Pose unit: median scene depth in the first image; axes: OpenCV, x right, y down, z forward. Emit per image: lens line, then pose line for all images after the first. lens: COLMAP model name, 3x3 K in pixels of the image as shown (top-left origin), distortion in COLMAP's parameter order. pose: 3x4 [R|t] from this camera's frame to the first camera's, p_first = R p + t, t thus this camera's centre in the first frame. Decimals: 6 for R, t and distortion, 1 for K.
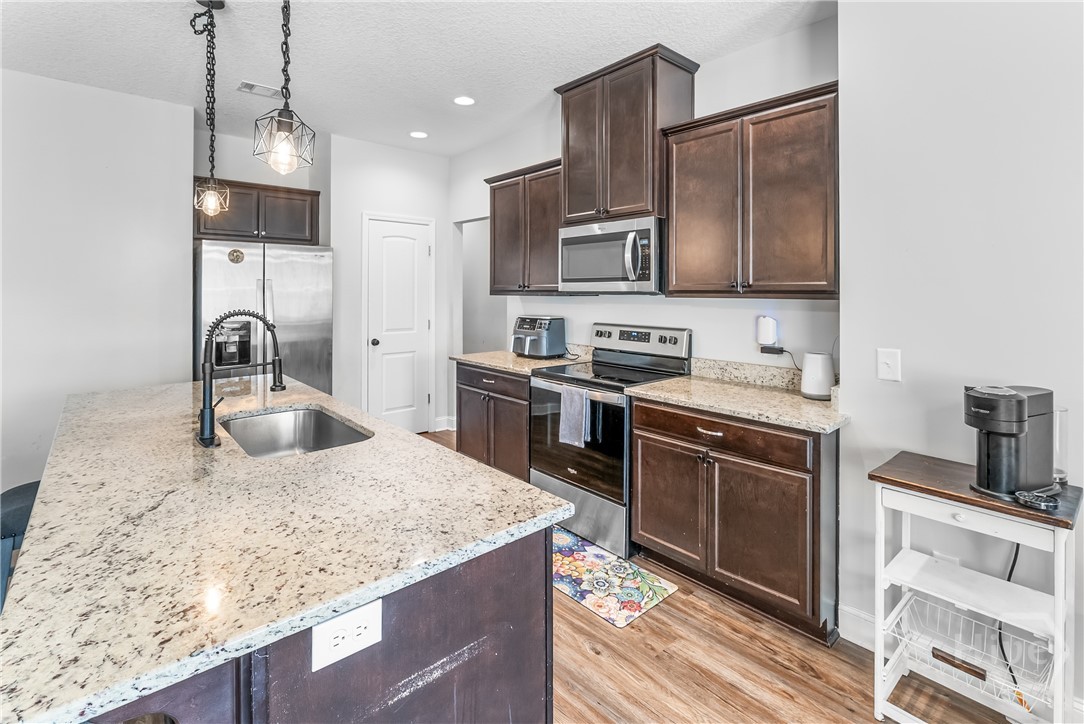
lens RADIAL K [[499.9, 0, 541.2], [0, 499.9, 289.0], [0, 0, 1]] dist [0.001779, 0.000011]
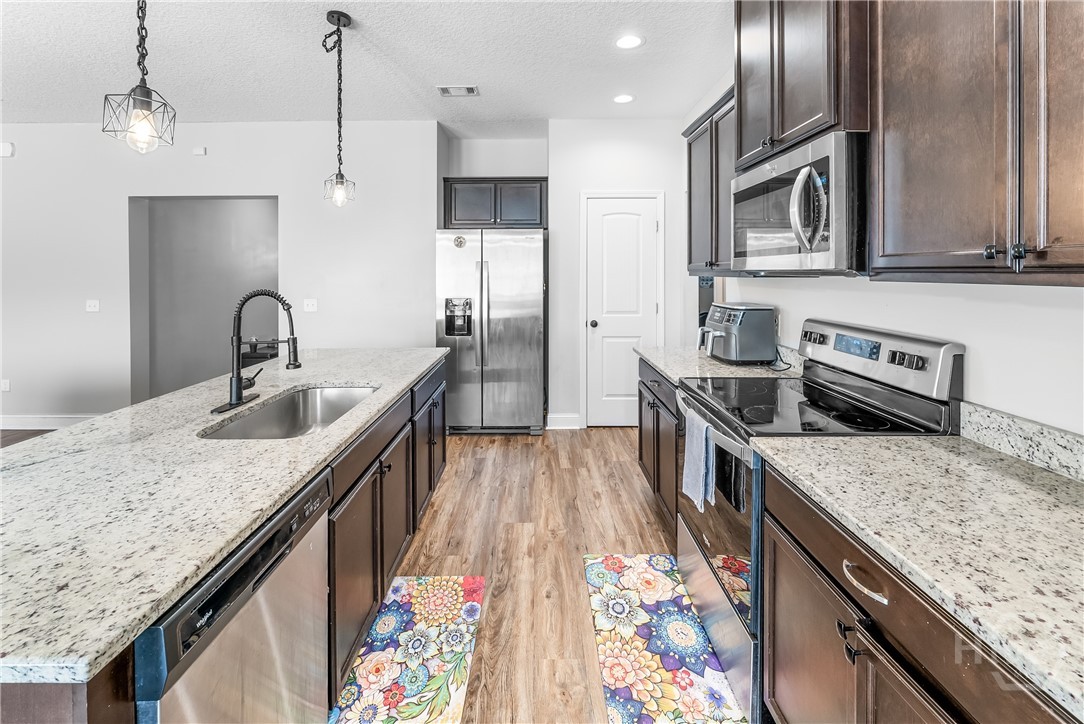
lens RADIAL K [[472.4, 0, 536.2], [0, 472.4, 271.6], [0, 0, 1]] dist [-0.000335, -0.000442]
pose [[0.735221, -0.006265, -0.677799, 0.261198], [0.009596, 0.999953, 0.001166, 0.002623], [0.677760, -0.007362, 0.735247, 0.310461]]
